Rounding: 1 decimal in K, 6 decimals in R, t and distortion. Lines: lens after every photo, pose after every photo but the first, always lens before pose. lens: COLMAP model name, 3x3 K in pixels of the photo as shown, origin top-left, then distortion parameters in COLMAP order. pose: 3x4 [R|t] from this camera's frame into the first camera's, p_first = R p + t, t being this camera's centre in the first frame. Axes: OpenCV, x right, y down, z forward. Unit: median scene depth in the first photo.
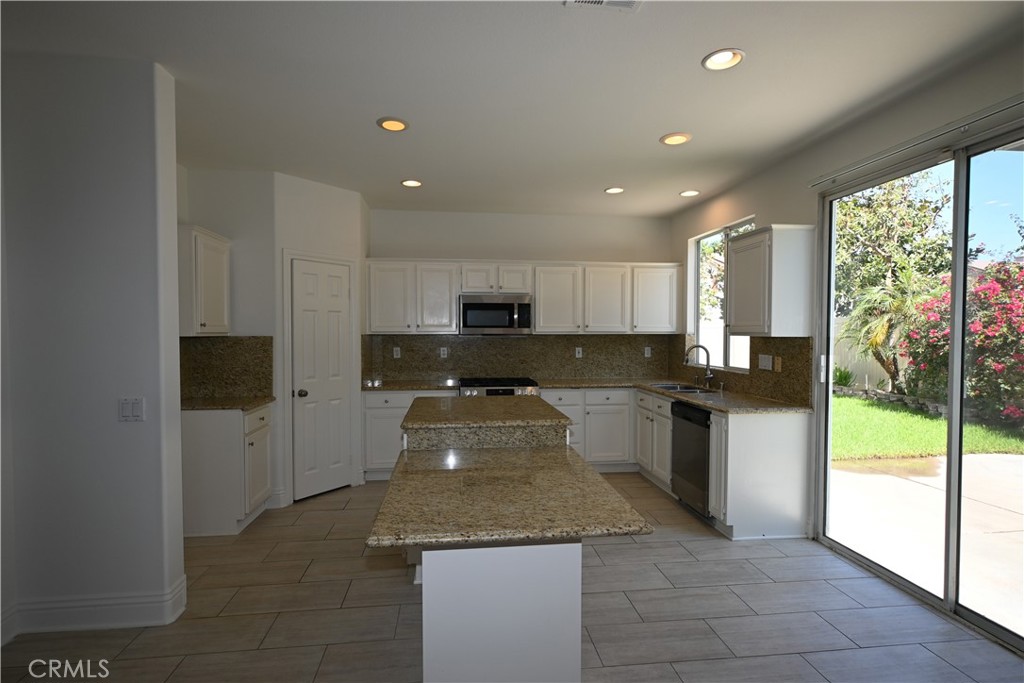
lens RADIAL K [[504.8, 0, 508.7], [0, 504.8, 340.8], [0, 0, 1]] dist [0.002894, 0.001027]
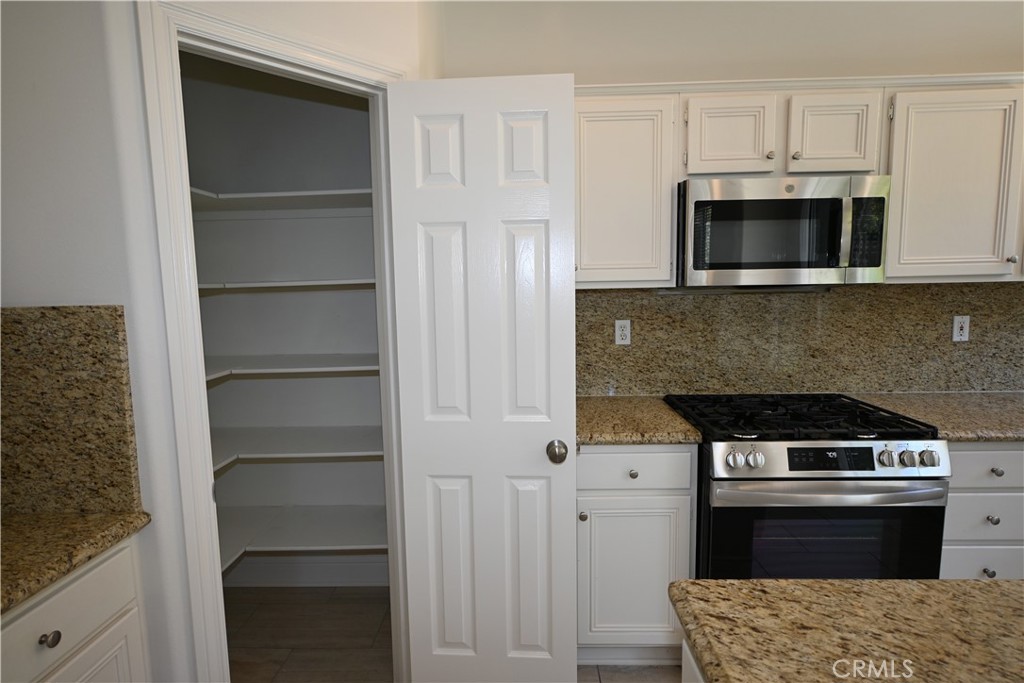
lens RADIAL K [[504.8, 0, 512.4], [0, 504.8, 339.1], [0, 0, 1]] dist [0.002894, 0.001027]
pose [[0.992220, -0.004310, -0.124419, -0.174376], [0.015426, 0.995955, 0.088520, -0.009743], [0.123535, -0.089751, 0.988273, 0.603352]]
